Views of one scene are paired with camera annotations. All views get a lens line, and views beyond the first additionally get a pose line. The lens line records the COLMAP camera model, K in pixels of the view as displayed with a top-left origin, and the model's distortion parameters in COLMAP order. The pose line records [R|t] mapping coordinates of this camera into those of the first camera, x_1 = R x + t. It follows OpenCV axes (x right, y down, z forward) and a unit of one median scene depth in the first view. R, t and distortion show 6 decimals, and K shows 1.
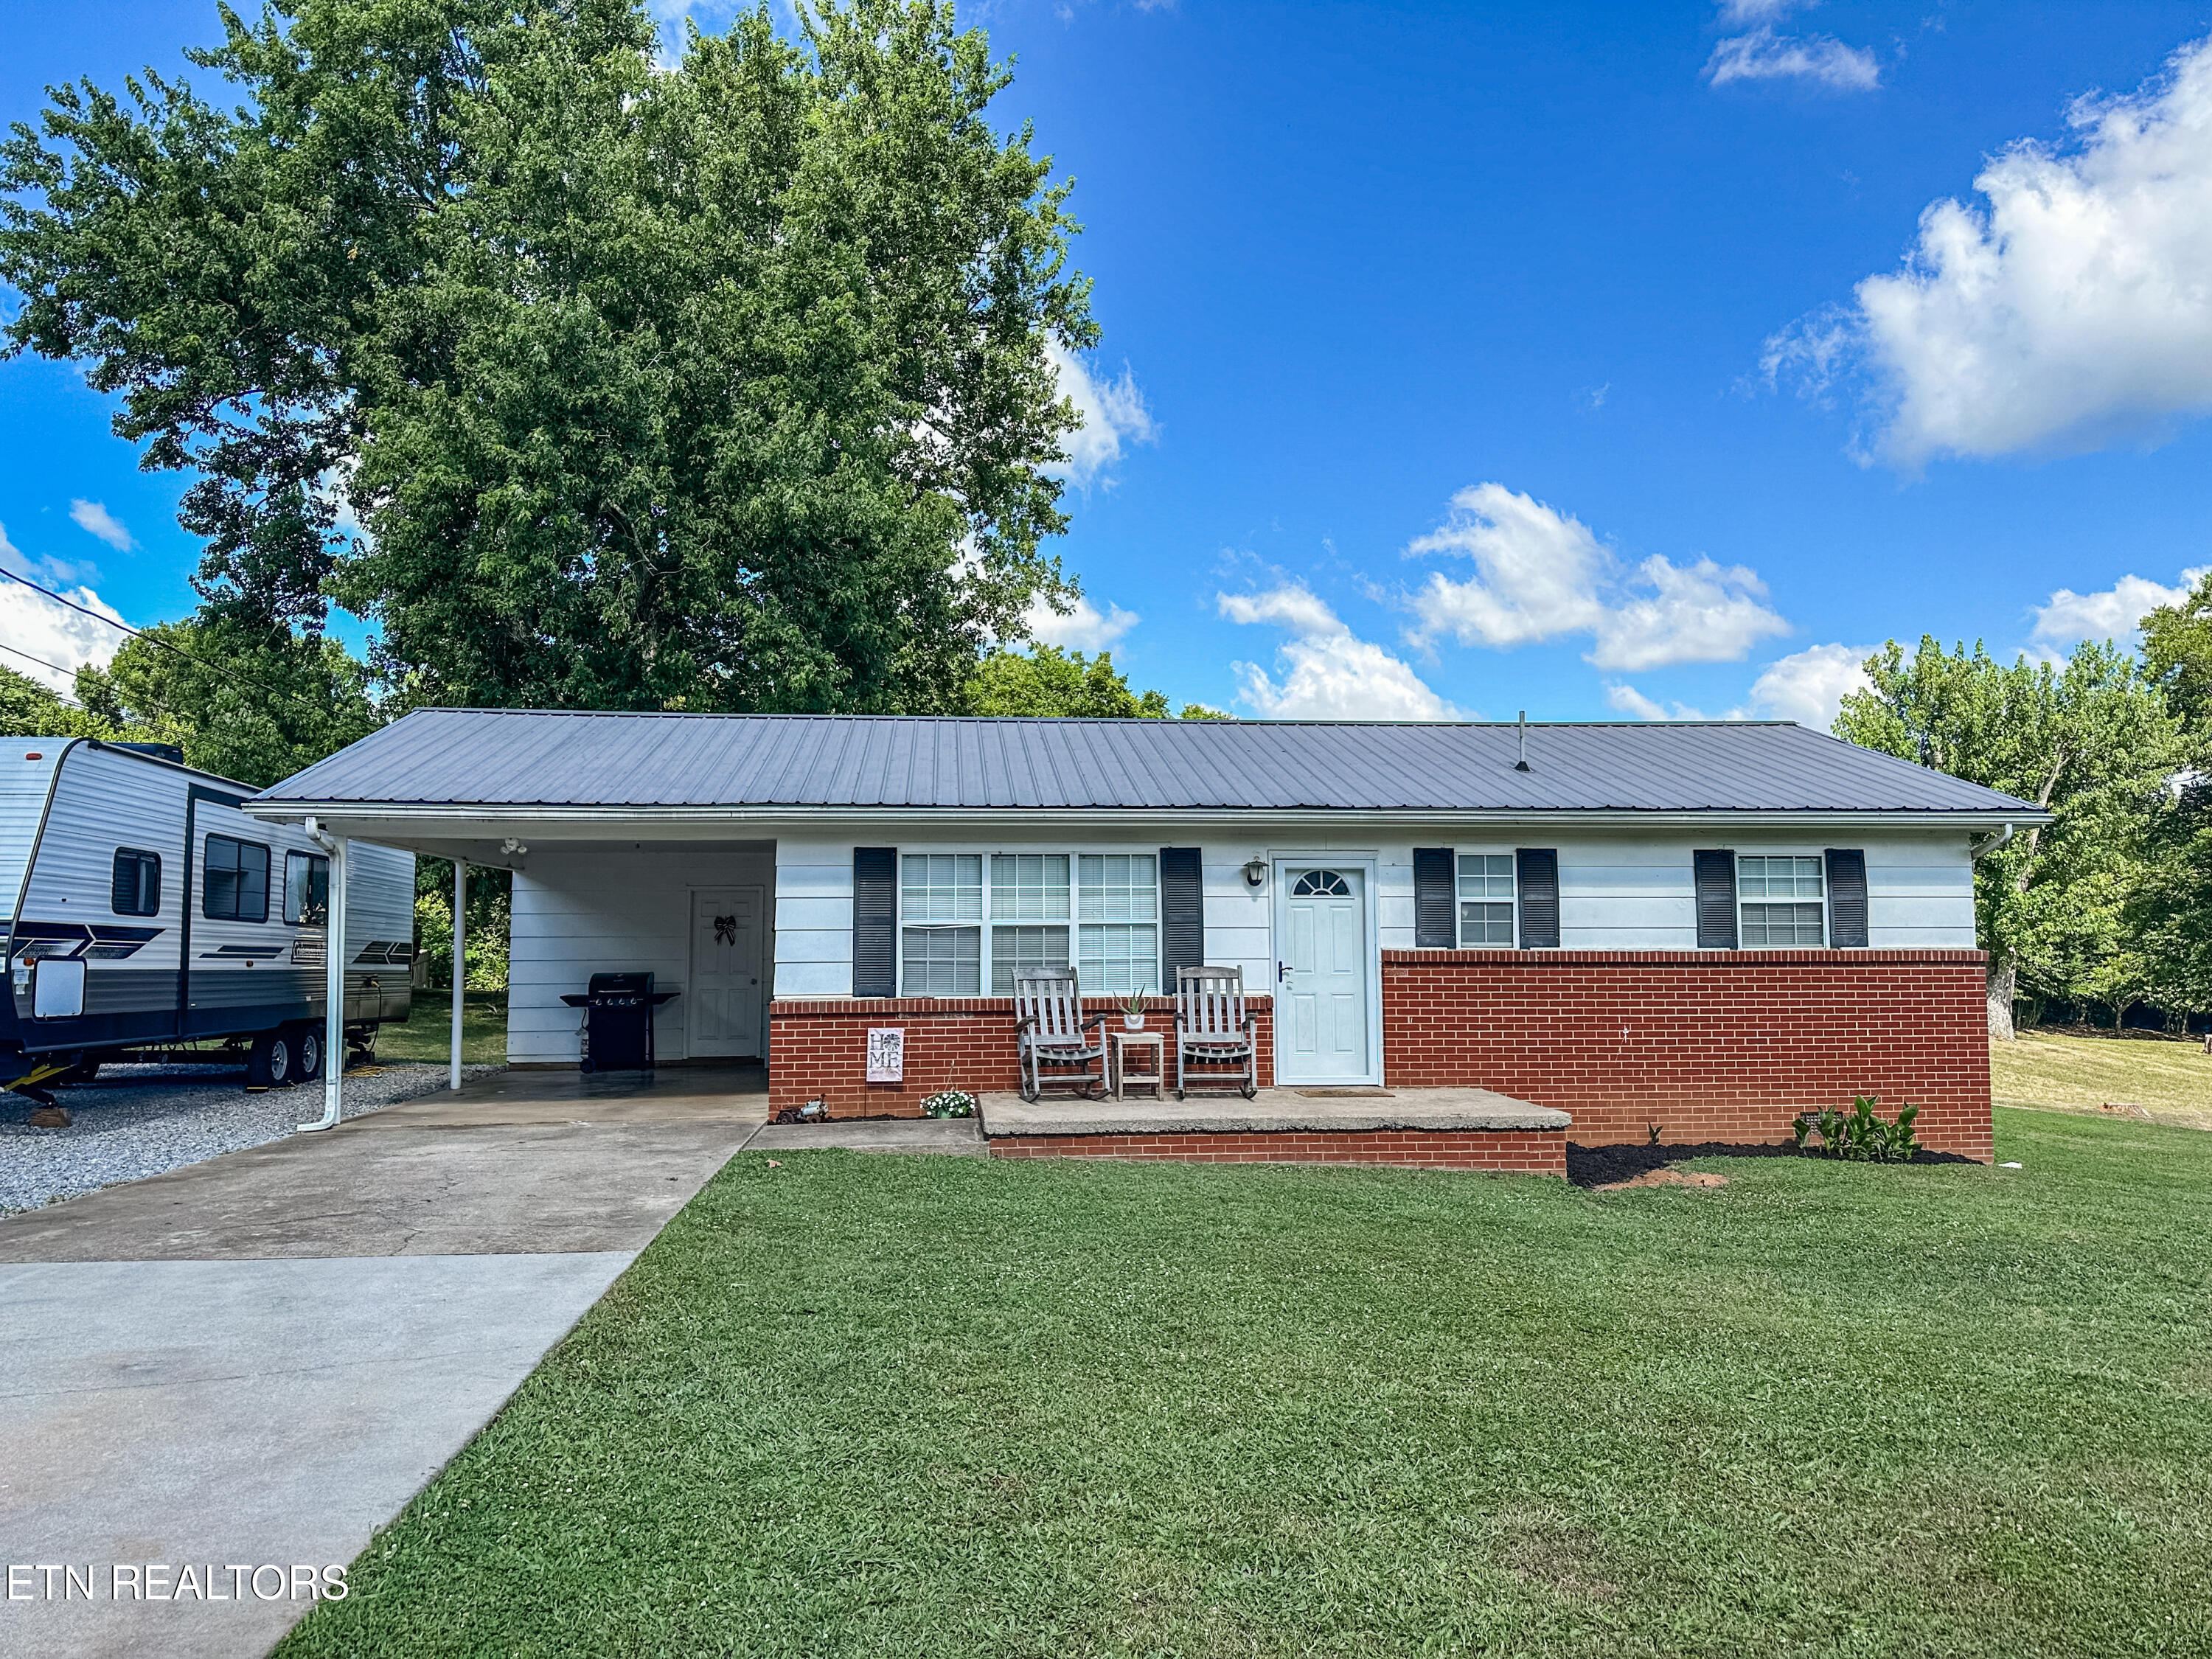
lens RADIAL K [[1557.3, 0, 1090.5], [0, 1557.3, 832.0], [0, 0, 1]] dist [0.117948, -0.153034]
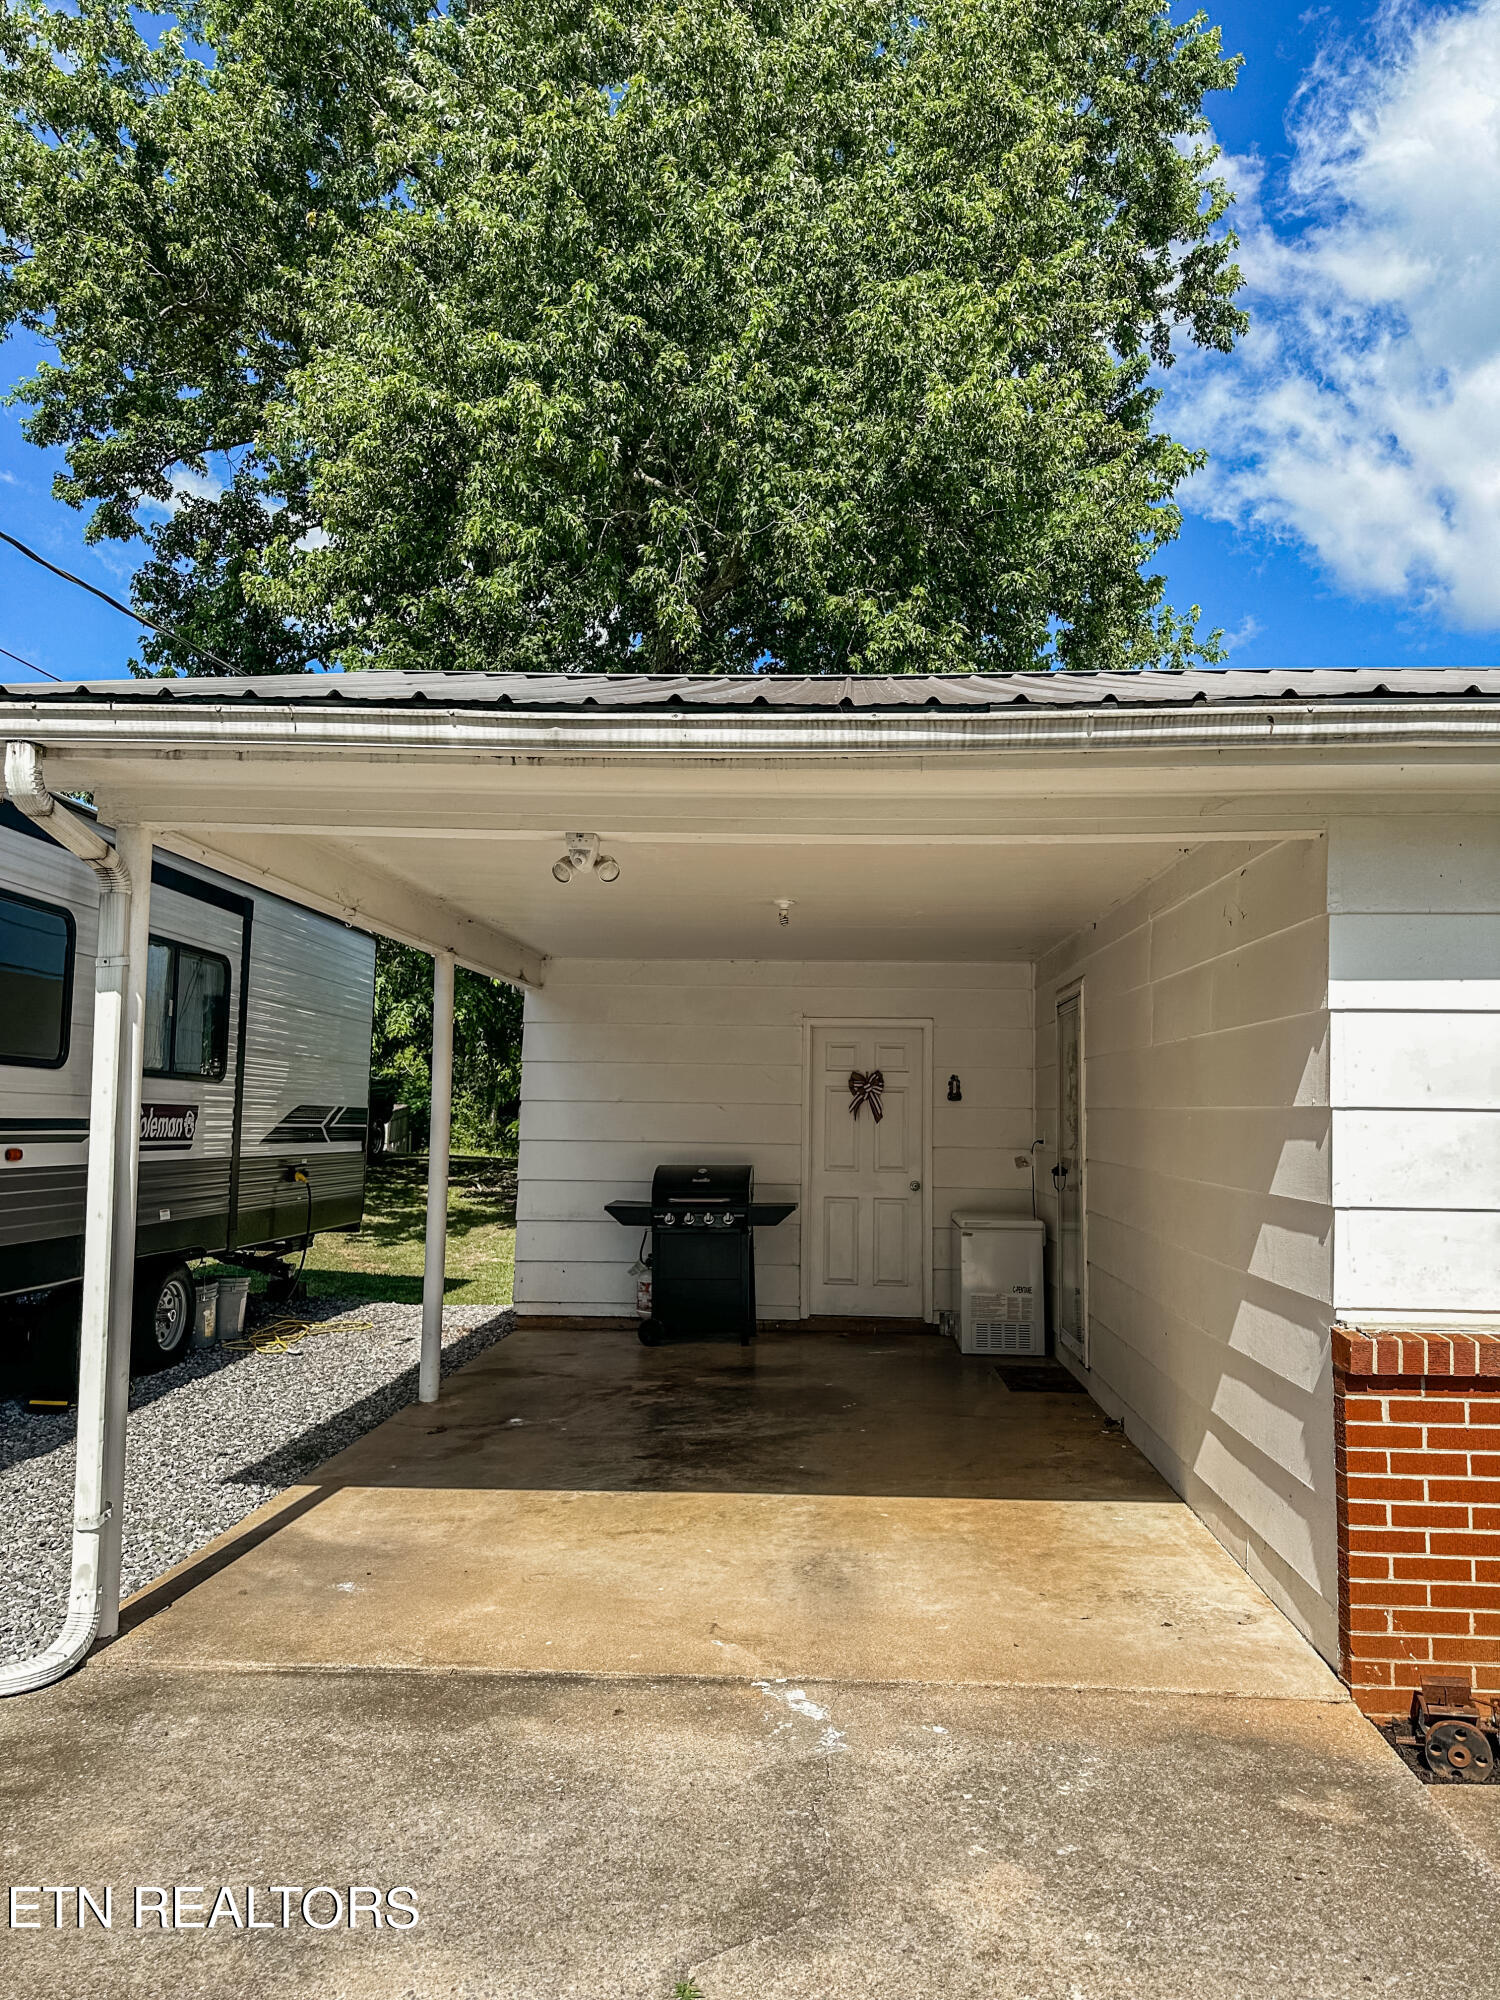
lens RADIAL K [[1408.1, 0, 750.0], [0, 1408.1, 1000.0], [0, 0, 1]] dist [0.117948, -0.153034]
pose [[0.986991, 0.005234, -0.160693, -0.262463], [-0.005681, 0.999981, -0.002320, 0.039366], [0.160678, 0.003203, 0.987002, 0.653817]]
